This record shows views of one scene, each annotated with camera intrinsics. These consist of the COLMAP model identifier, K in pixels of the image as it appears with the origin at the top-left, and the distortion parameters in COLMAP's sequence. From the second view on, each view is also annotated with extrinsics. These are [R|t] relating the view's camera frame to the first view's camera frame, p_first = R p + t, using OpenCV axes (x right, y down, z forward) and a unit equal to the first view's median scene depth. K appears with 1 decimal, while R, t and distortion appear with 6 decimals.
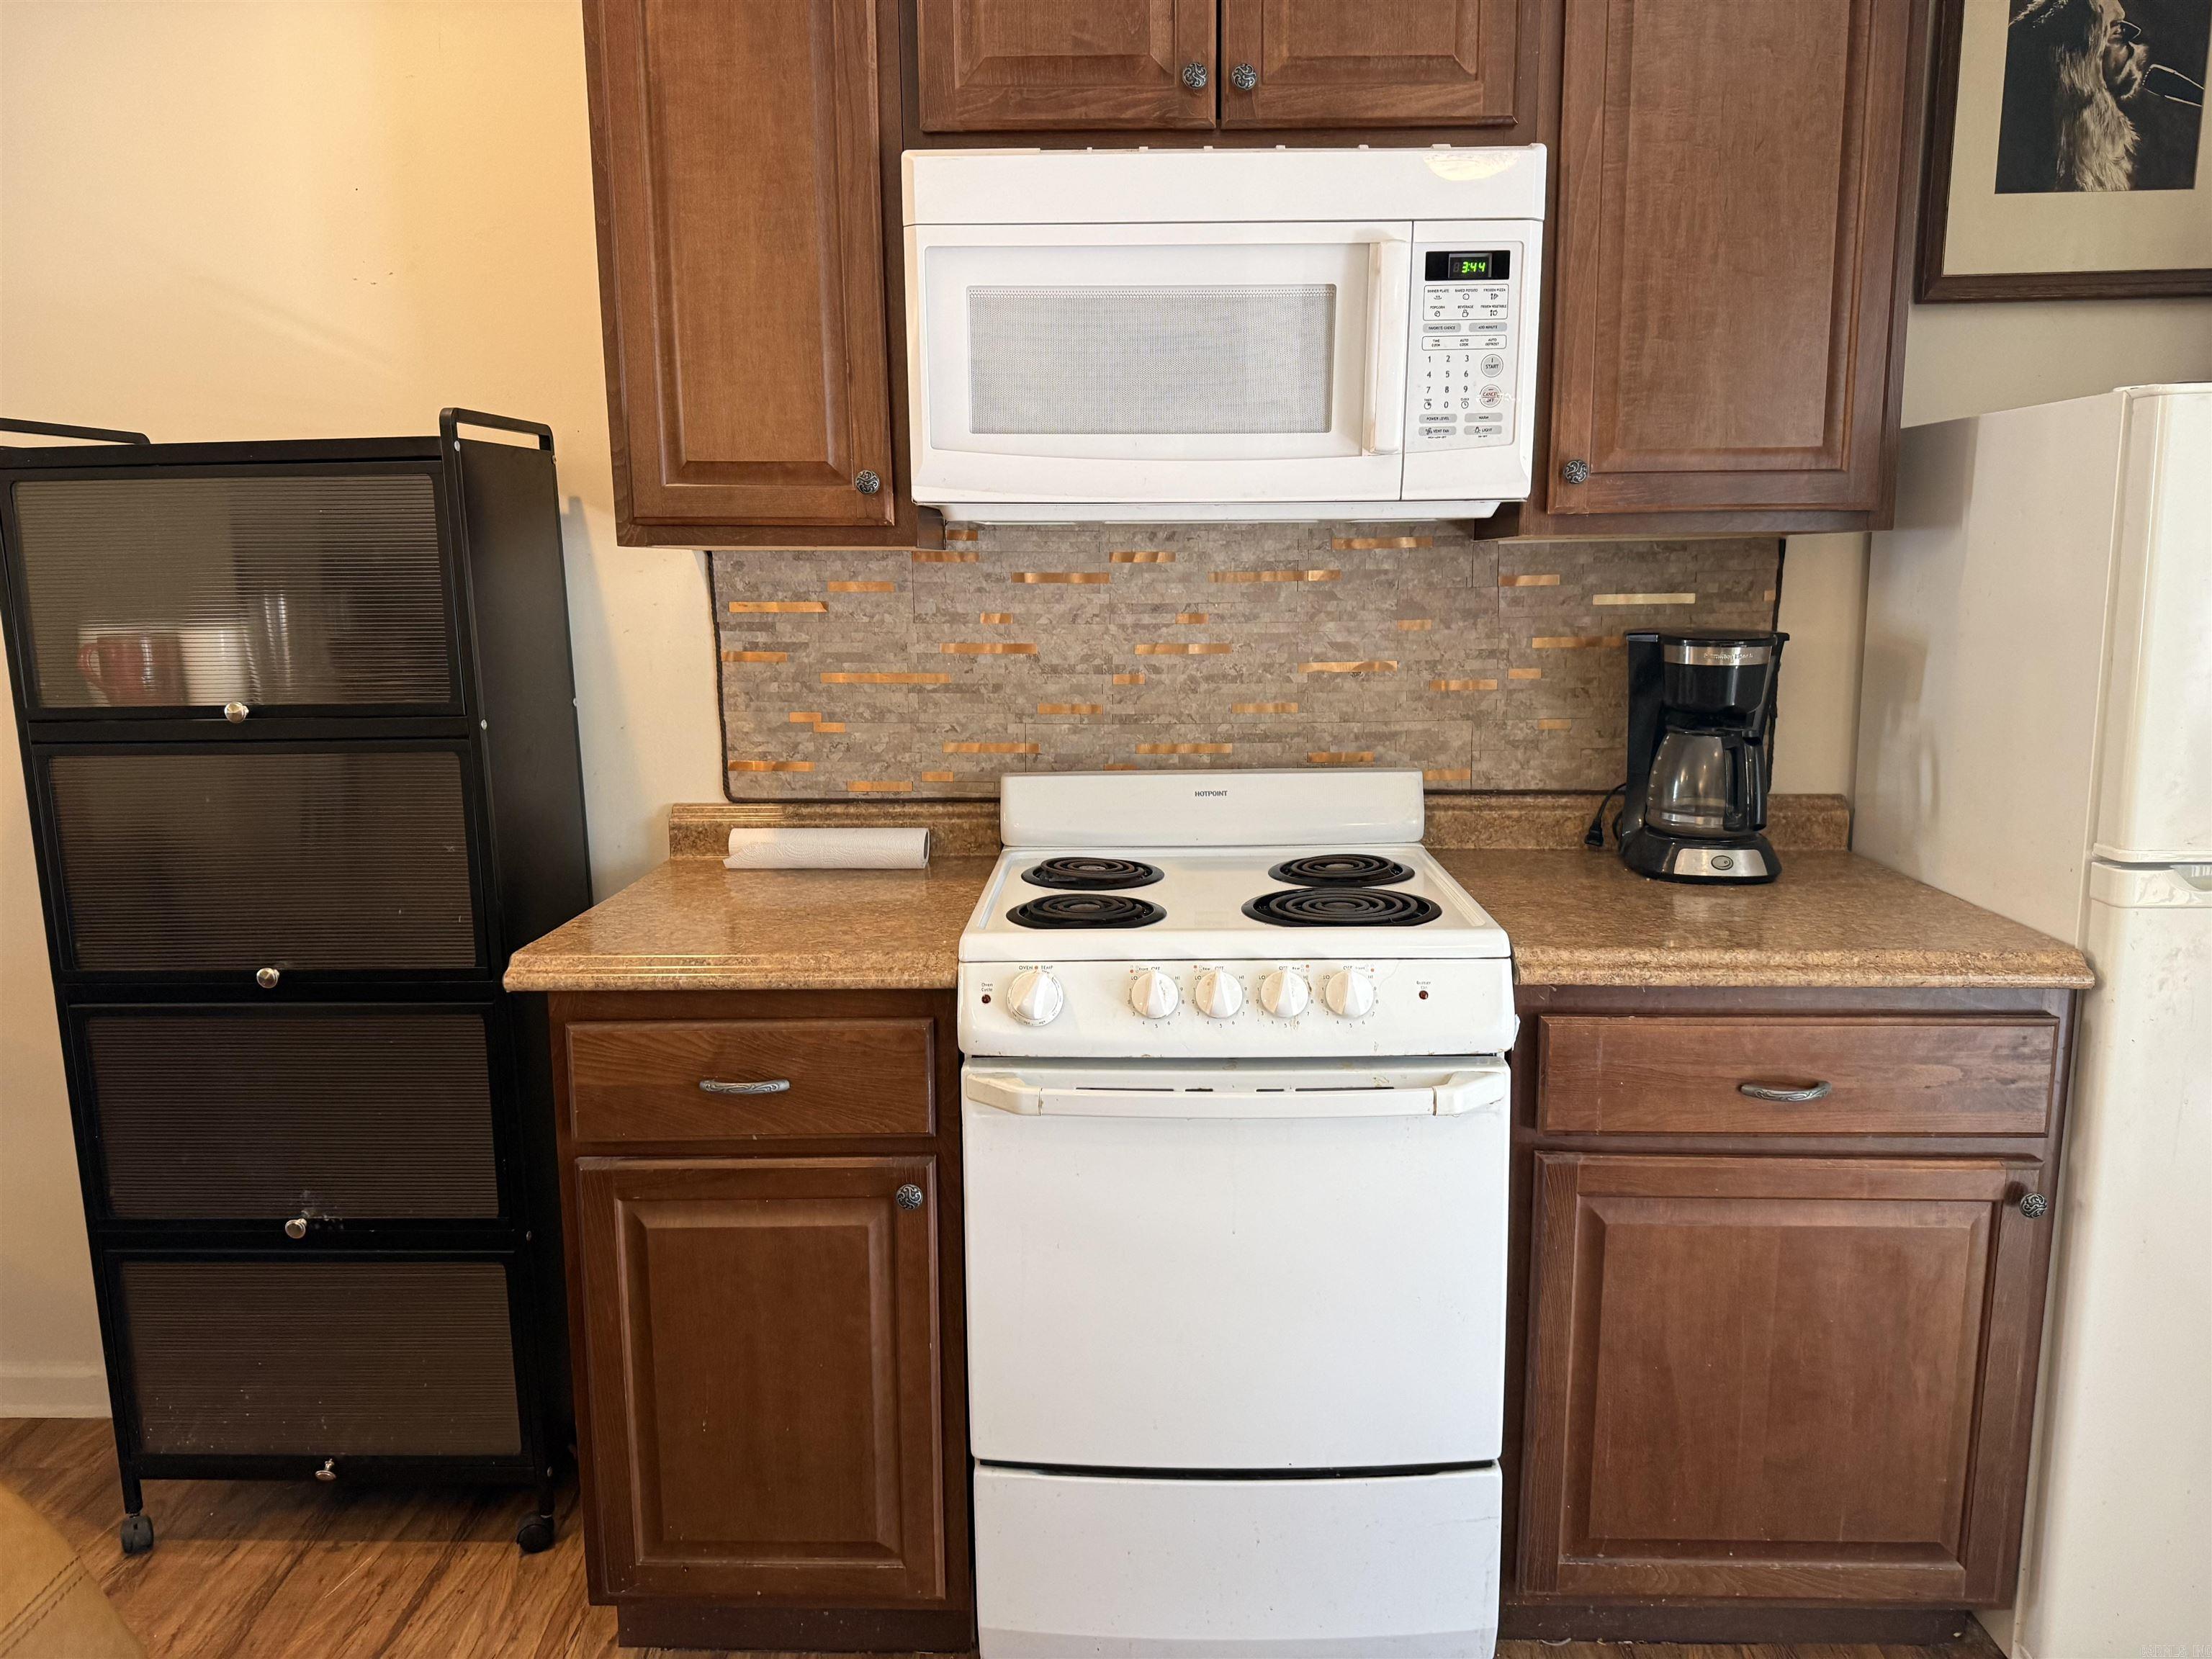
lens RADIAL K [[1544.9, 0, 1106.0], [0, 1544.9, 829.5], [0, 0, 1]] dist [0.215046, -0.372695]
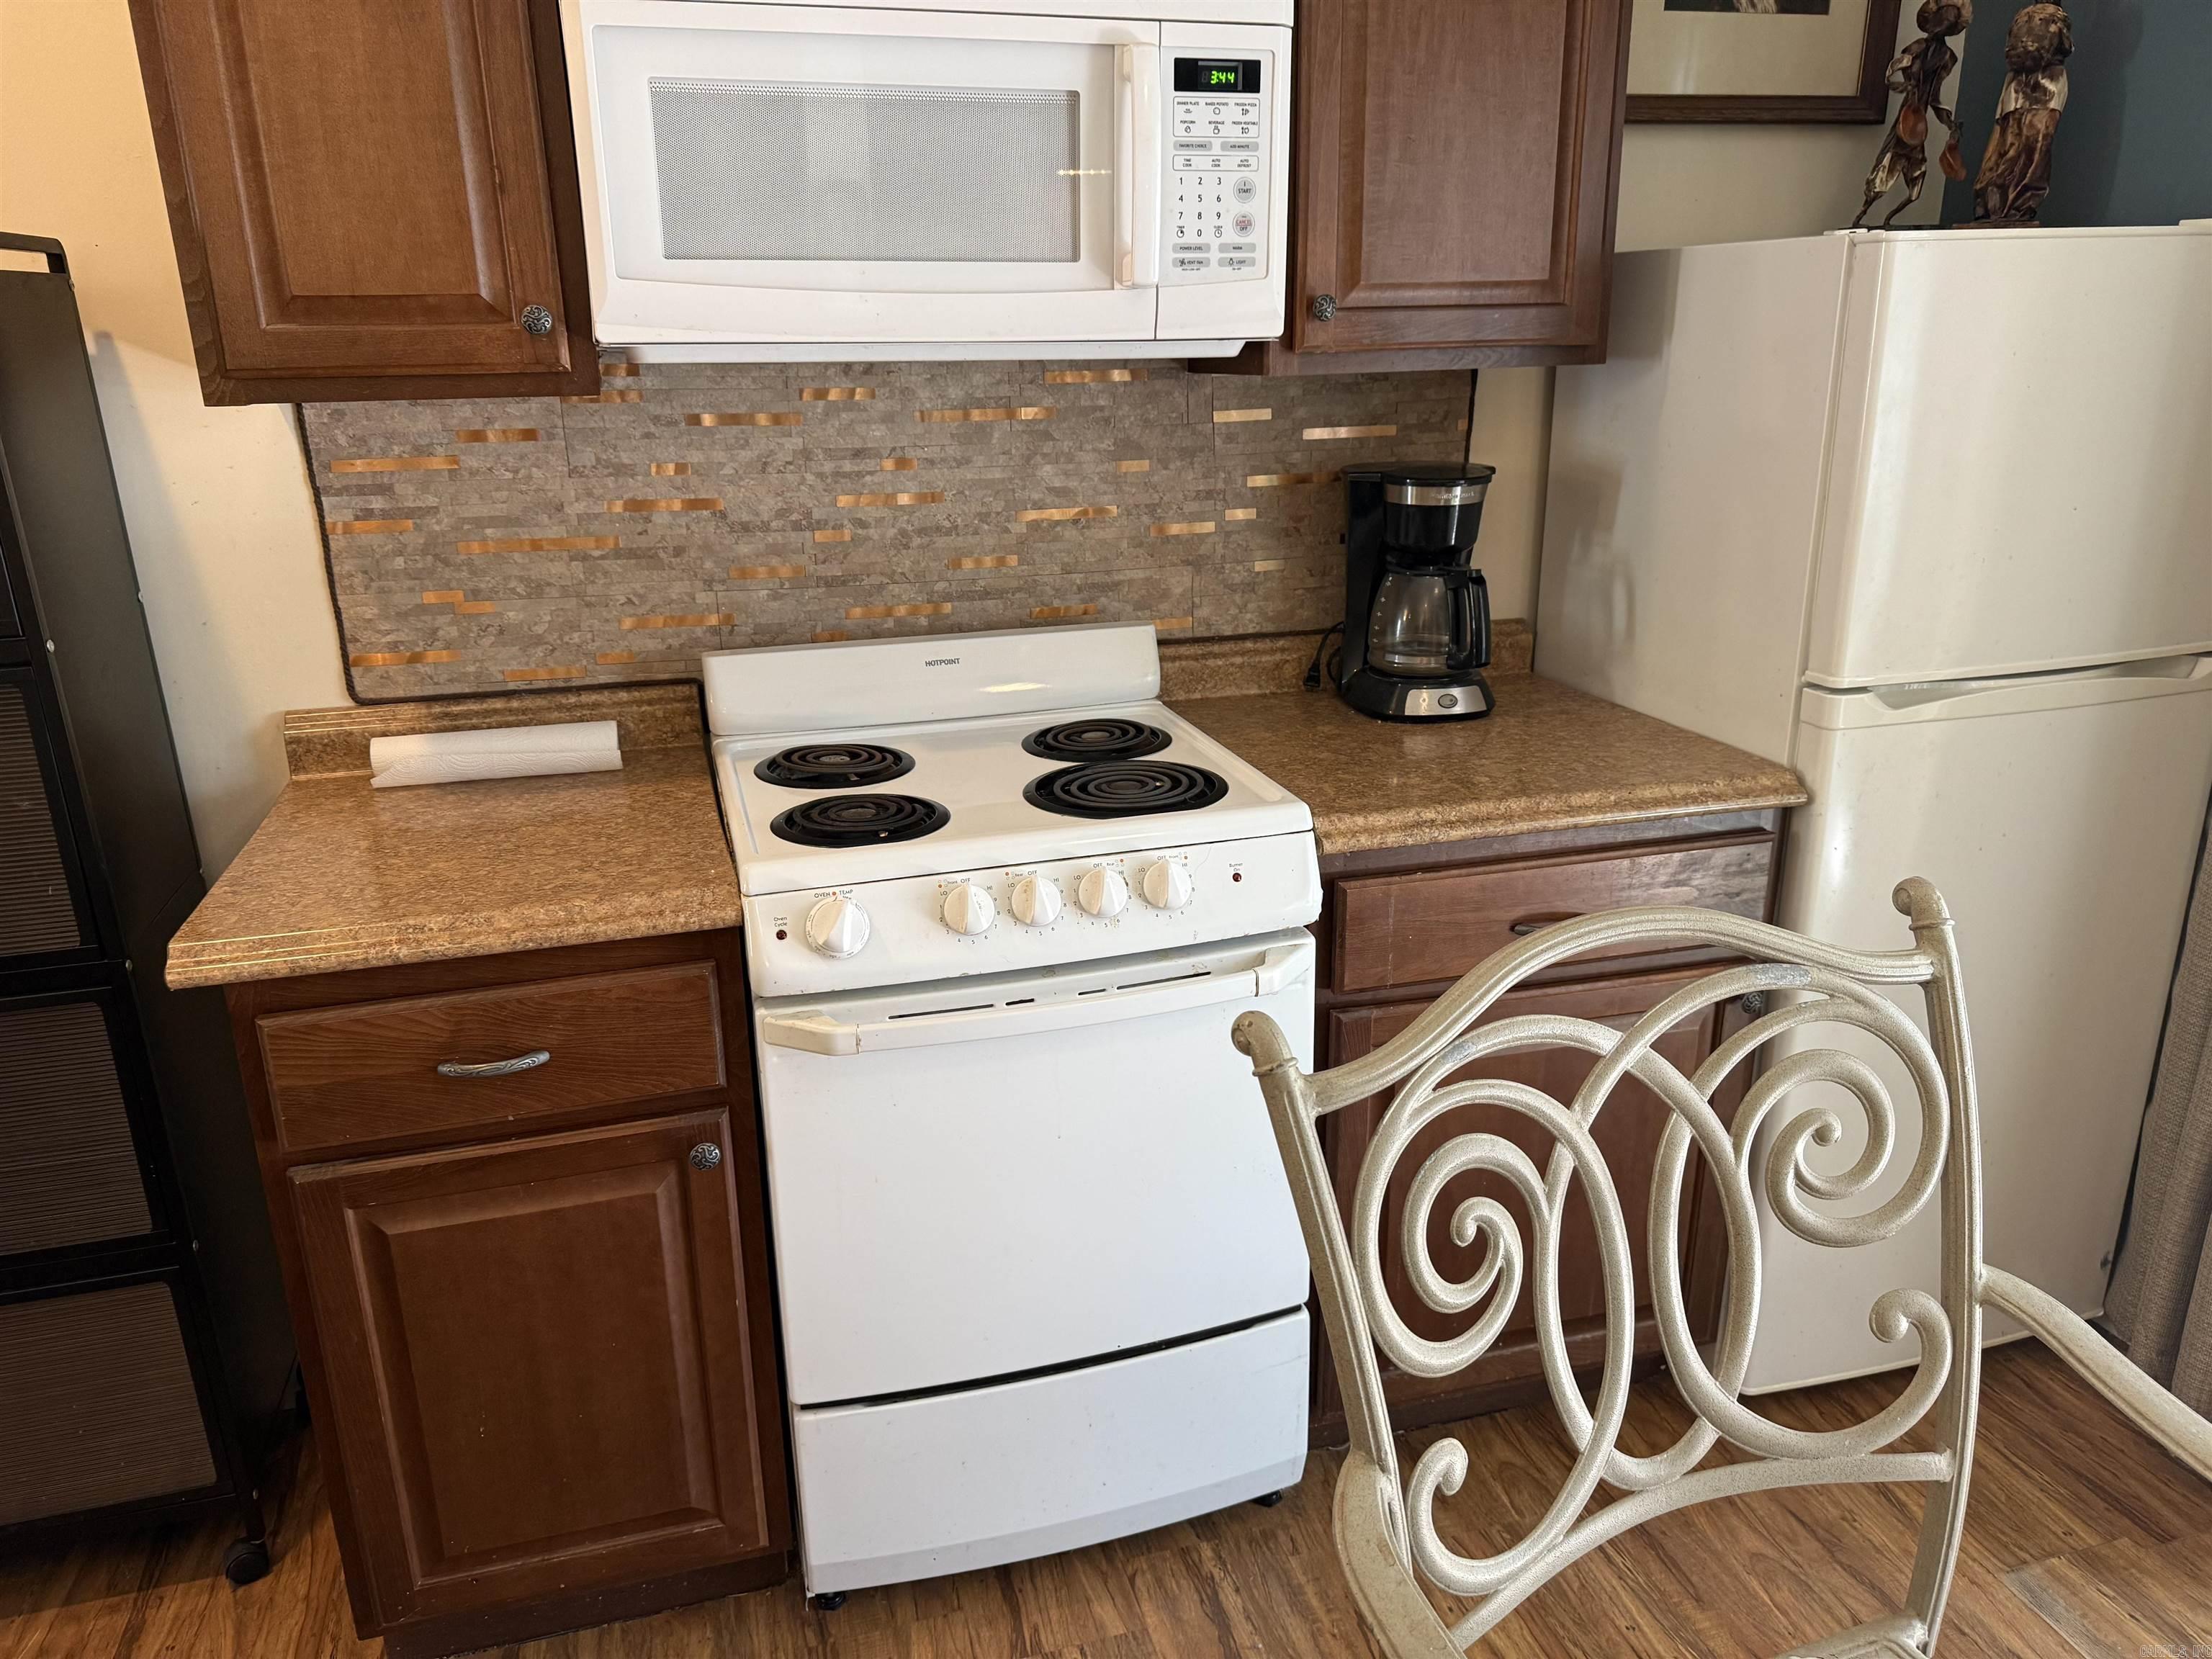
lens RADIAL K [[1557.8, 0, 1102.1], [0, 1557.8, 844.5], [0, 0, 1]] dist [0.208001, -0.389562]
pose [[0.955852, -0.100149, 0.276257, -0.115583], [0.060508, 0.987063, 0.148475, -0.051418], [-0.287553, -0.125204, 0.949546, 0.077343]]
